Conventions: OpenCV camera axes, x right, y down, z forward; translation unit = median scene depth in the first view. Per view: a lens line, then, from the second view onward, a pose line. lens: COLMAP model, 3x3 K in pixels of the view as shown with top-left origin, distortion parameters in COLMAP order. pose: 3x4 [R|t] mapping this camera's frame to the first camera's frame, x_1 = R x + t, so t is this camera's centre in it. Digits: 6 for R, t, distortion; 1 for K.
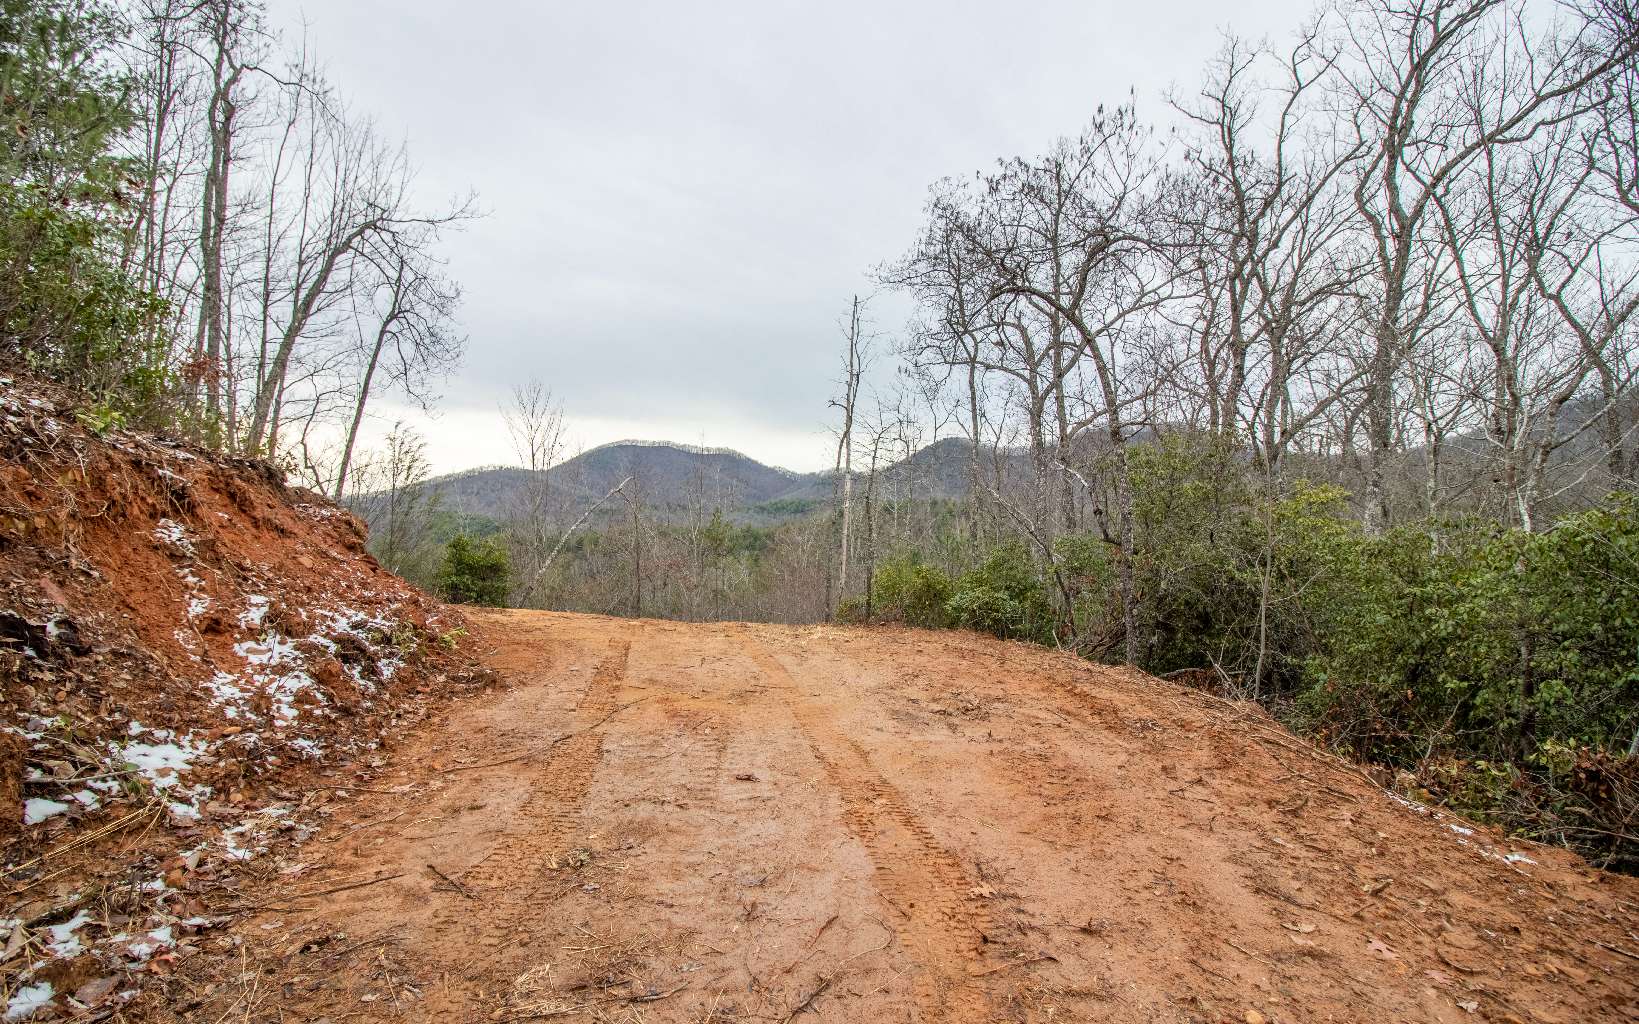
lens RADIAL K [[741.5, 0, 806.8], [0, 741.5, 510.2], [0, 0, 1]] dist [-0.025011, -0.003639]
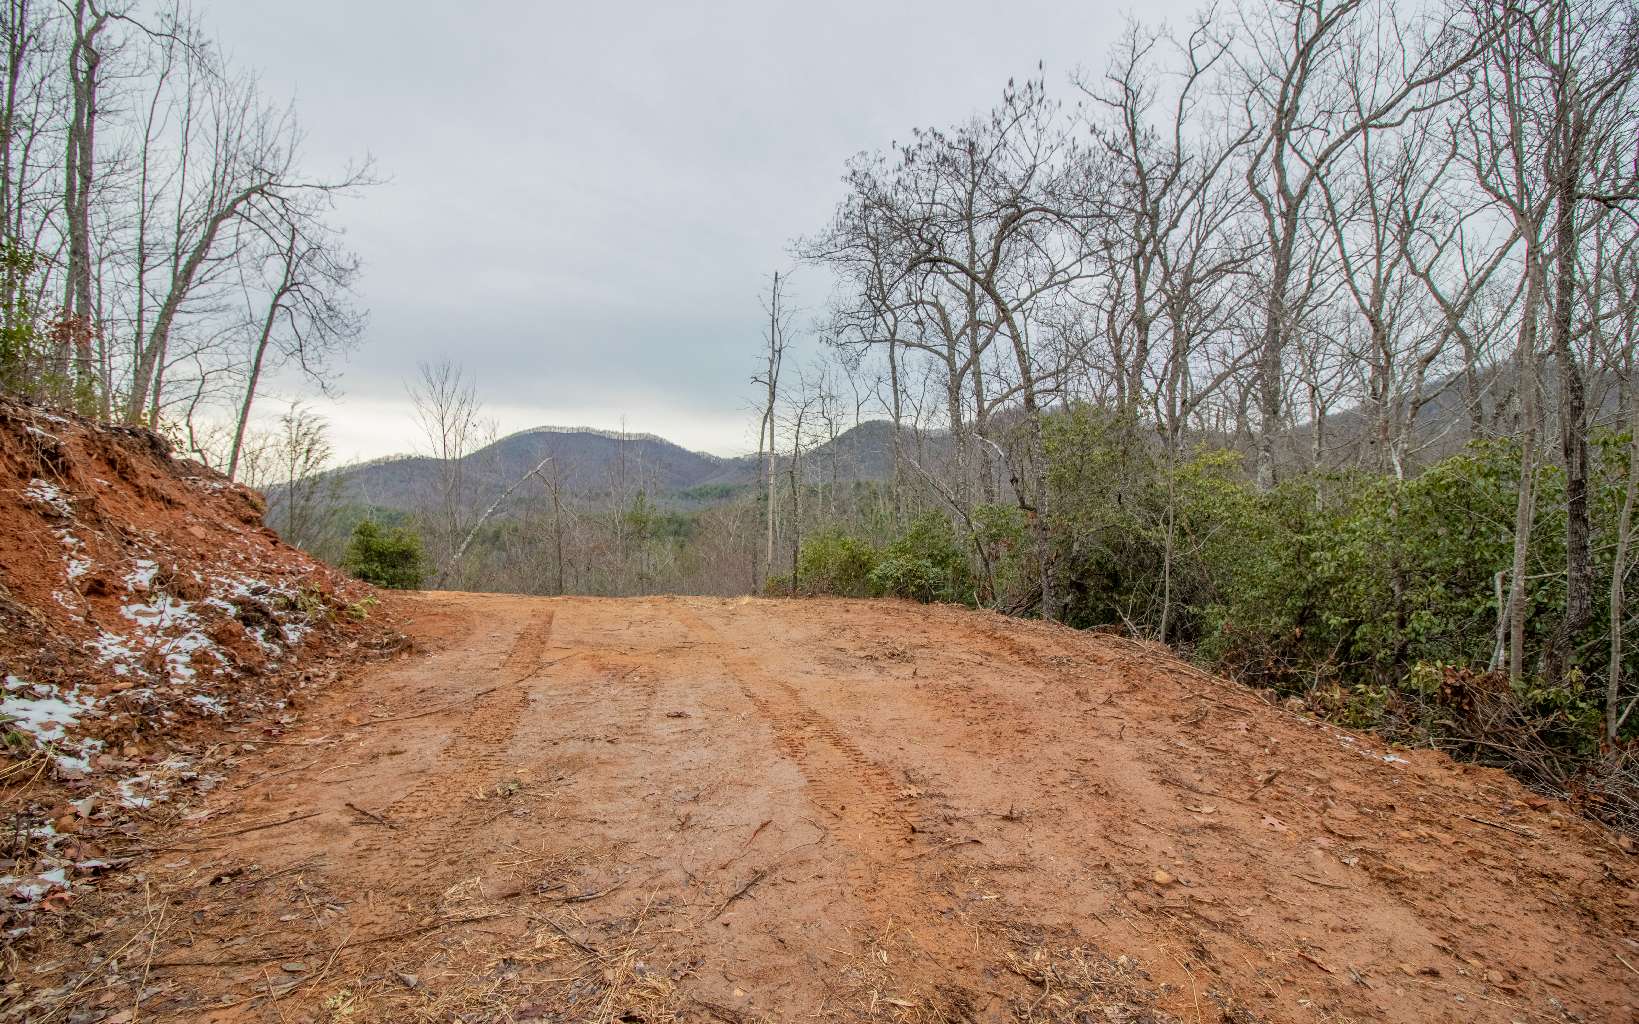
lens RADIAL K [[741.5, 0, 805.7], [0, 741.5, 510.5], [0, 0, 1]] dist [-0.025011, -0.003639]
pose [[0.994761, -0.023543, 0.099480, -0.000475], [0.021426, 0.999522, 0.022294, 0.025565], [-0.099957, -0.020046, 0.994790, -0.003381]]
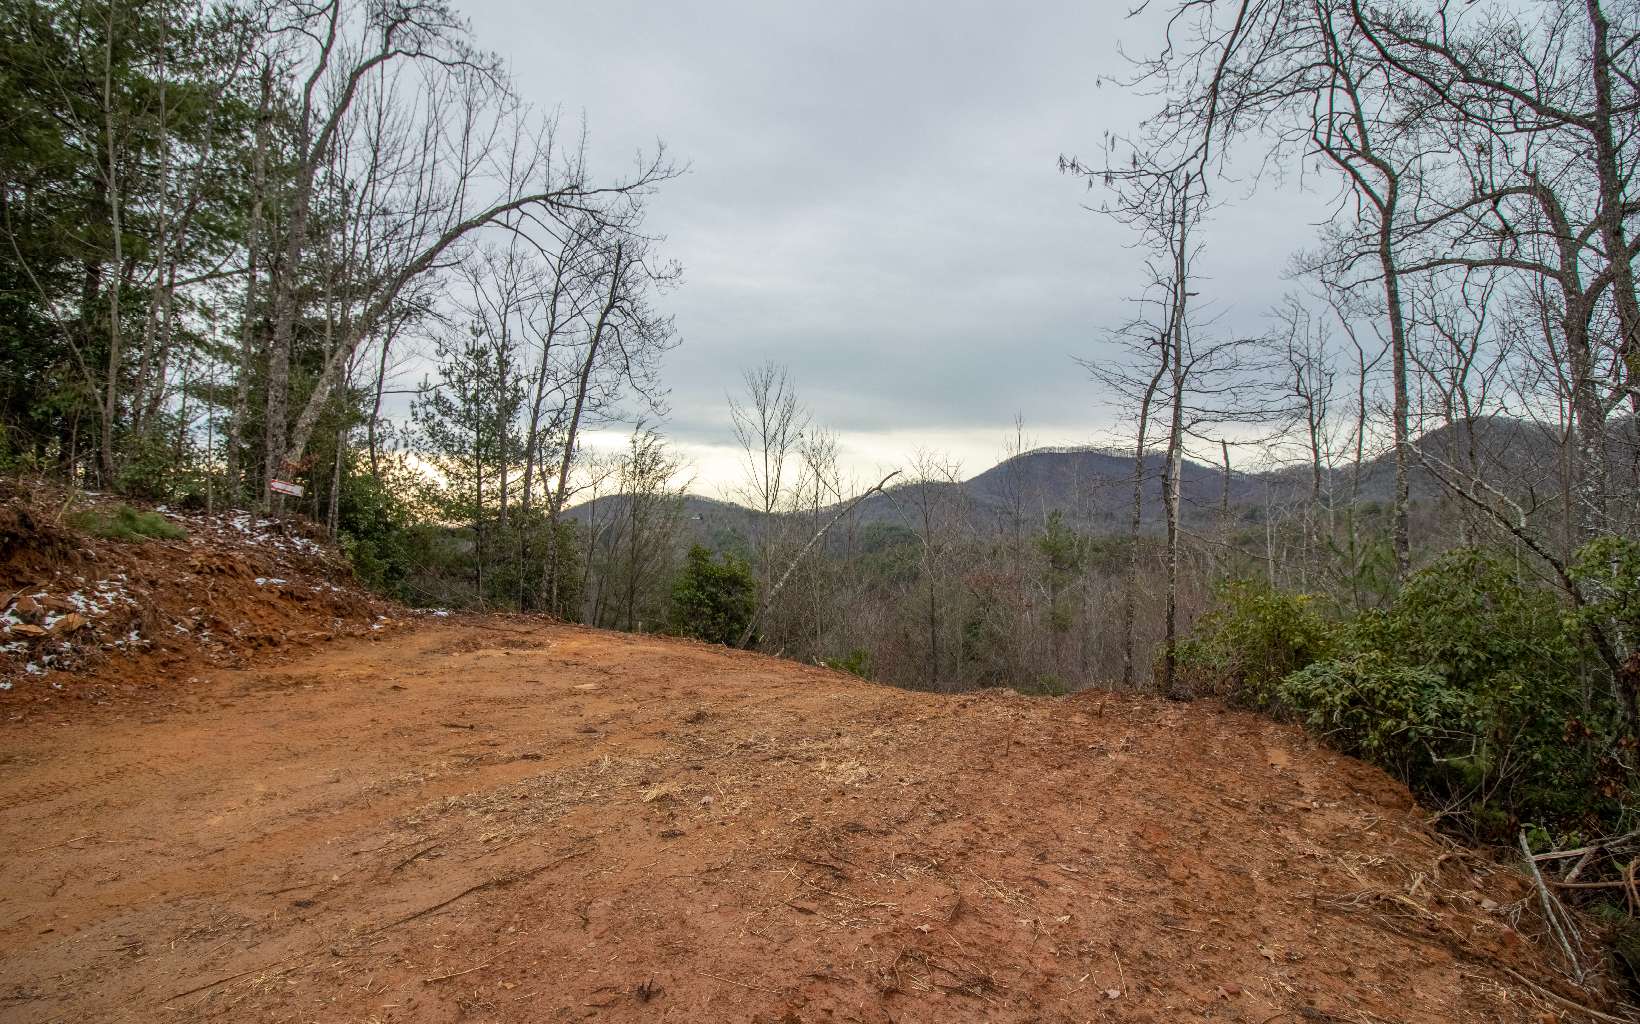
lens RADIAL K [[741.9, 0, 820.7], [0, 741.9, 508.0], [0, 0, 1]] dist [-0.025011, -0.003639]
pose [[0.854950, -0.025990, -0.518059, 0.279018], [0.016784, 0.999607, -0.022449, 0.031840], [0.518439, 0.010498, 0.855050, 0.680948]]
